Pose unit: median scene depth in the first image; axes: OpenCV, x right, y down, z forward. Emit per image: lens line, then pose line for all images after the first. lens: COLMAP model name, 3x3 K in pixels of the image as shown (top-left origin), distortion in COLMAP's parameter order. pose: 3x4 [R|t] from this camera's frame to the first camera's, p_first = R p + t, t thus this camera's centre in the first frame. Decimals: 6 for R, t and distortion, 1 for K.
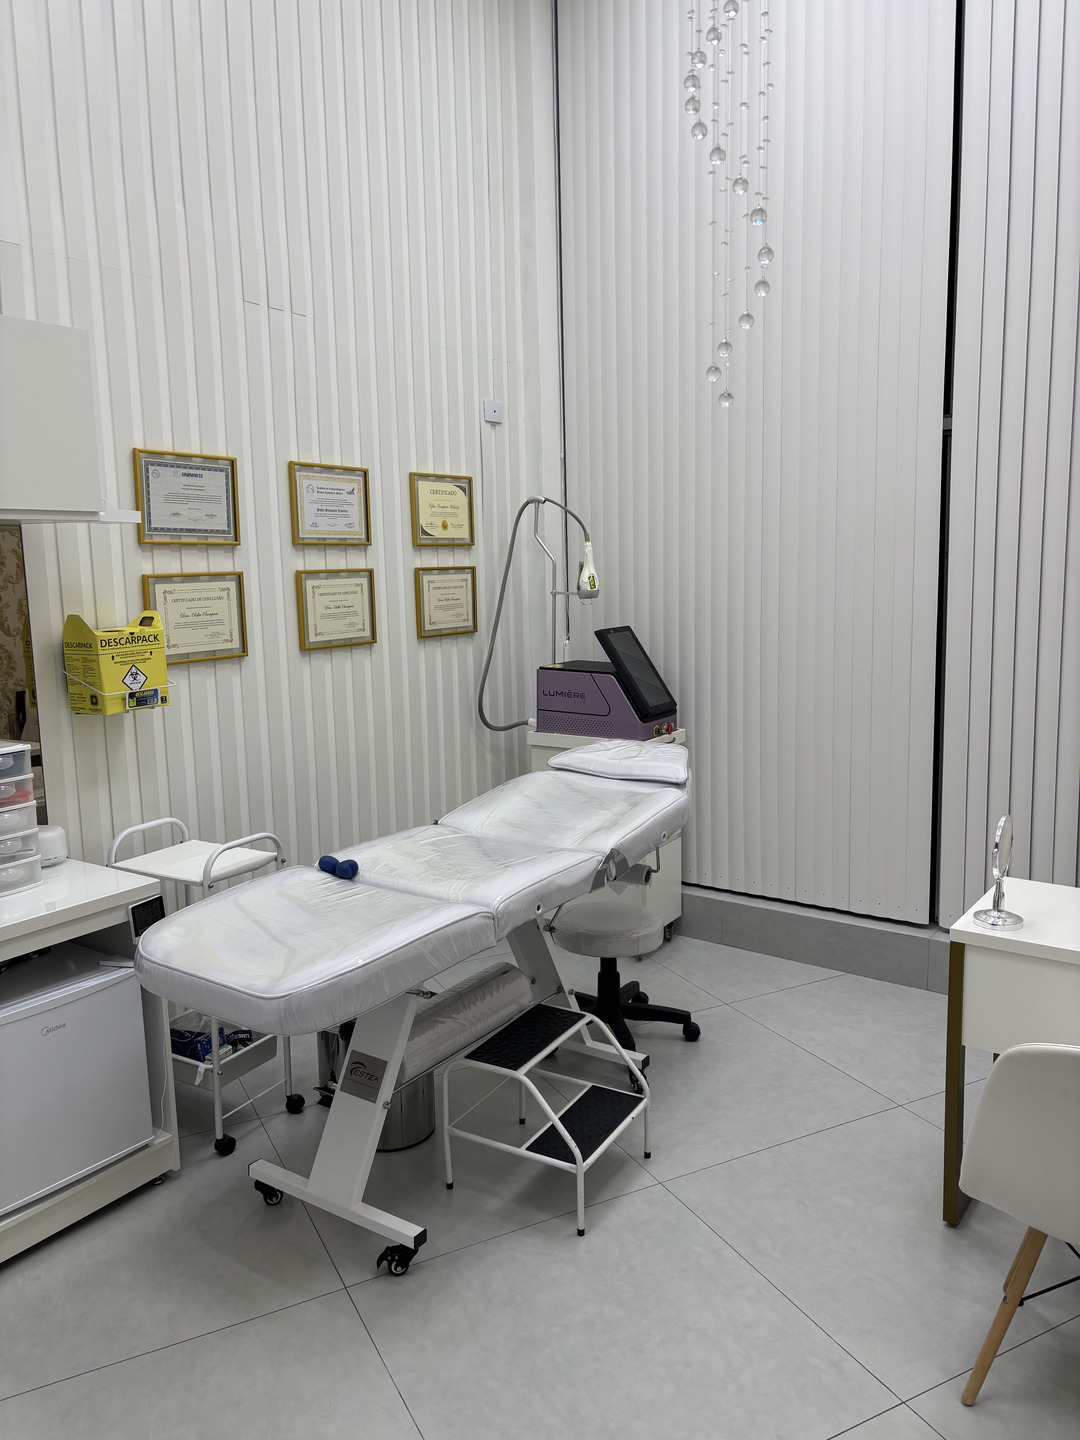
lens RADIAL K [[1114.0, 0, 564.9], [0, 1114.0, 727.1], [0, 0, 1]] dist [-0.000873, -0.016151]
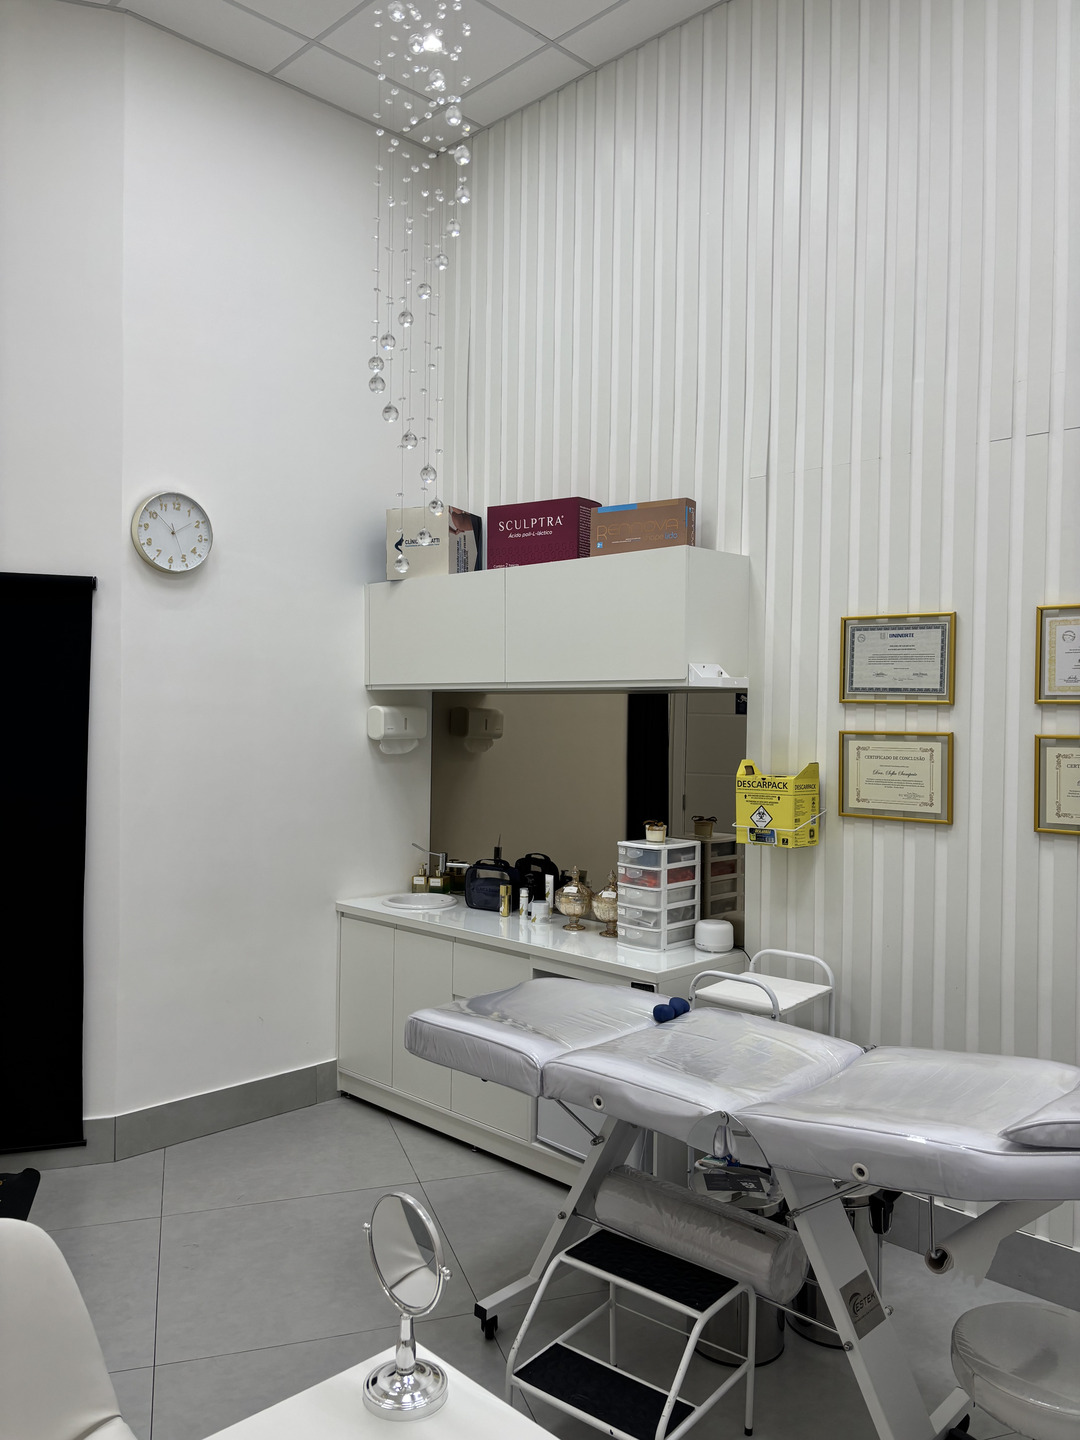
lens RADIAL K [[1114.0, 0, 564.9], [0, 1114.0, 727.1], [0, 0, 1]] dist [-0.000873, -0.016151]
pose [[-0.178099, 0.022734, -0.983750, 0.707222], [-0.161629, 0.985479, 0.052035, -0.146971], [0.970648, 0.168270, -0.171838, 0.885884]]
